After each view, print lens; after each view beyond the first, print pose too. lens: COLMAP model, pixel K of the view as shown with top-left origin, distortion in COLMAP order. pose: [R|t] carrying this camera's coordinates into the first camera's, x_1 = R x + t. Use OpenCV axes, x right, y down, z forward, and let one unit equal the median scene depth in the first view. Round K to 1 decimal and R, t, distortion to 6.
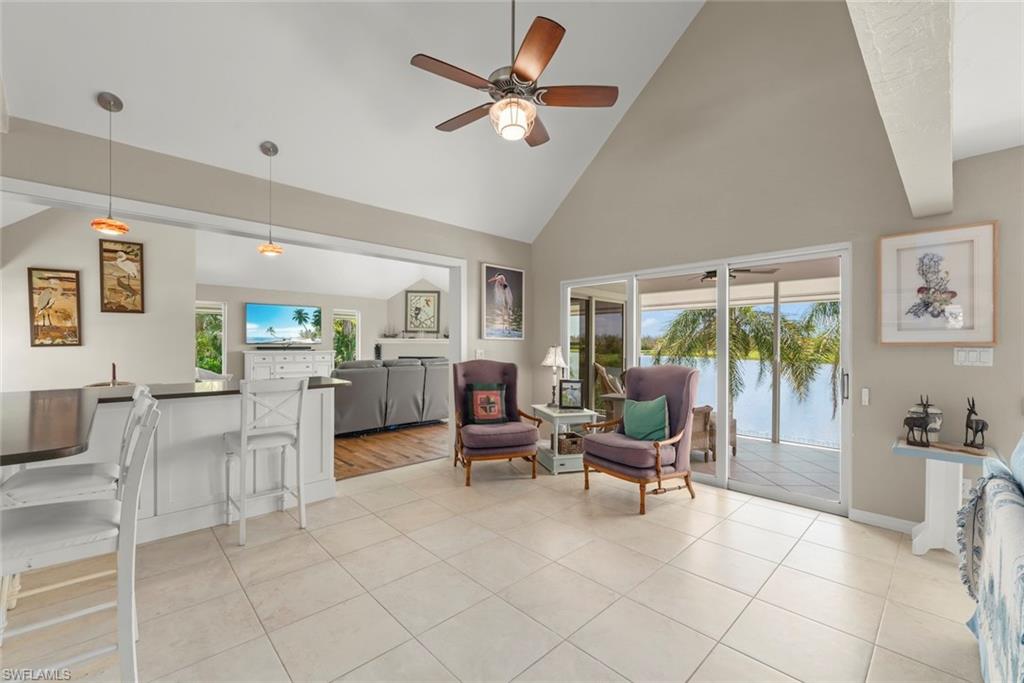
lens RADIAL K [[425.2, 0, 512.0], [0, 425.2, 341.5], [0, 0, 1]] dist [0.004117, 0.000512]
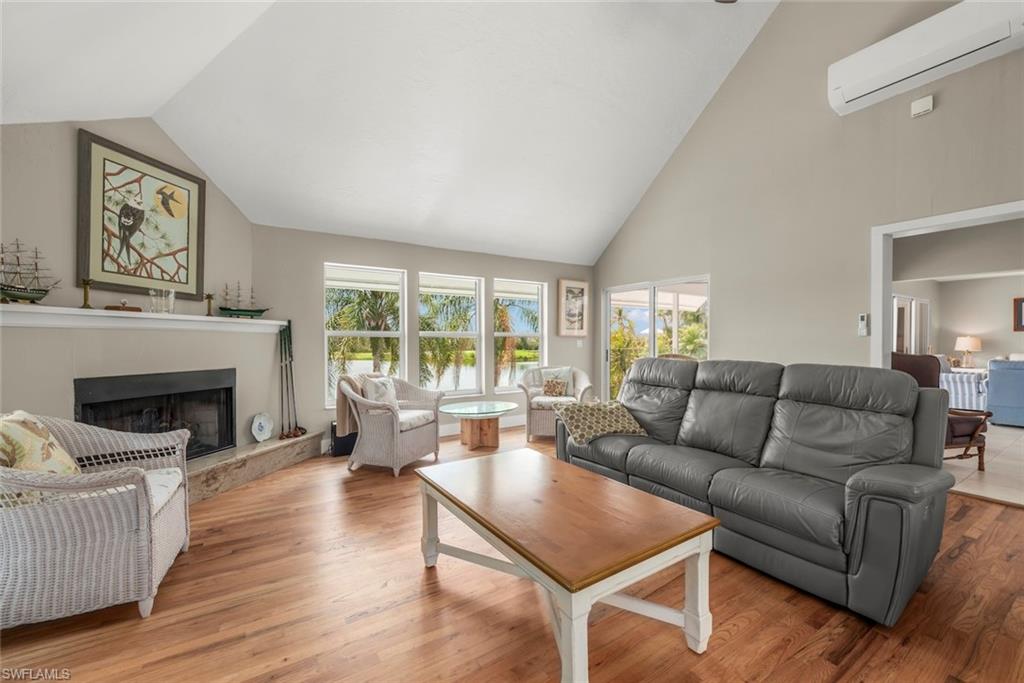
lens RADIAL K [[409.6, 0, 512.0], [0, 409.6, 341.5], [0, 0, 1]] dist [0.000276, 0.000034]
pose [[0.178883, -0.007237, 0.983844, -0.793450], [-0.003709, 0.999961, 0.008030, 0.017250], [-0.983863, -0.005086, 0.178849, 1.198947]]
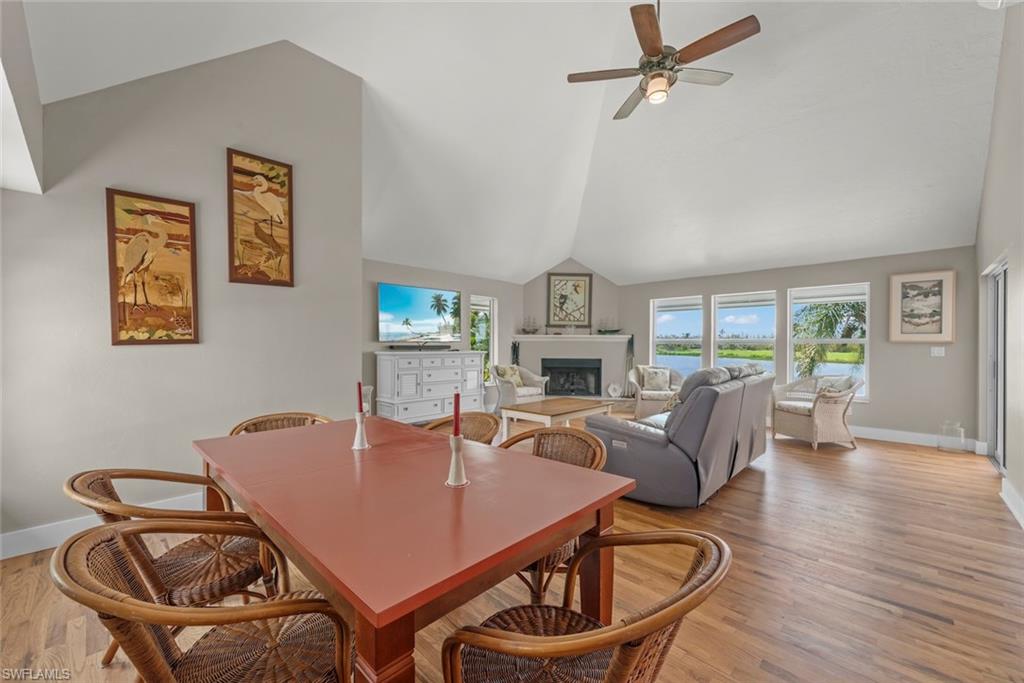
lens RADIAL K [[409.6, 0, 512.0], [0, 409.6, 341.5], [0, 0, 1]] dist [0.000276, 0.000034]
pose [[0.999022, -0.002214, 0.044154, -0.607349], [0.002190, 0.999997, 0.000589, 0.007876], [-0.044155, -0.000491, 0.999025, 0.446311]]
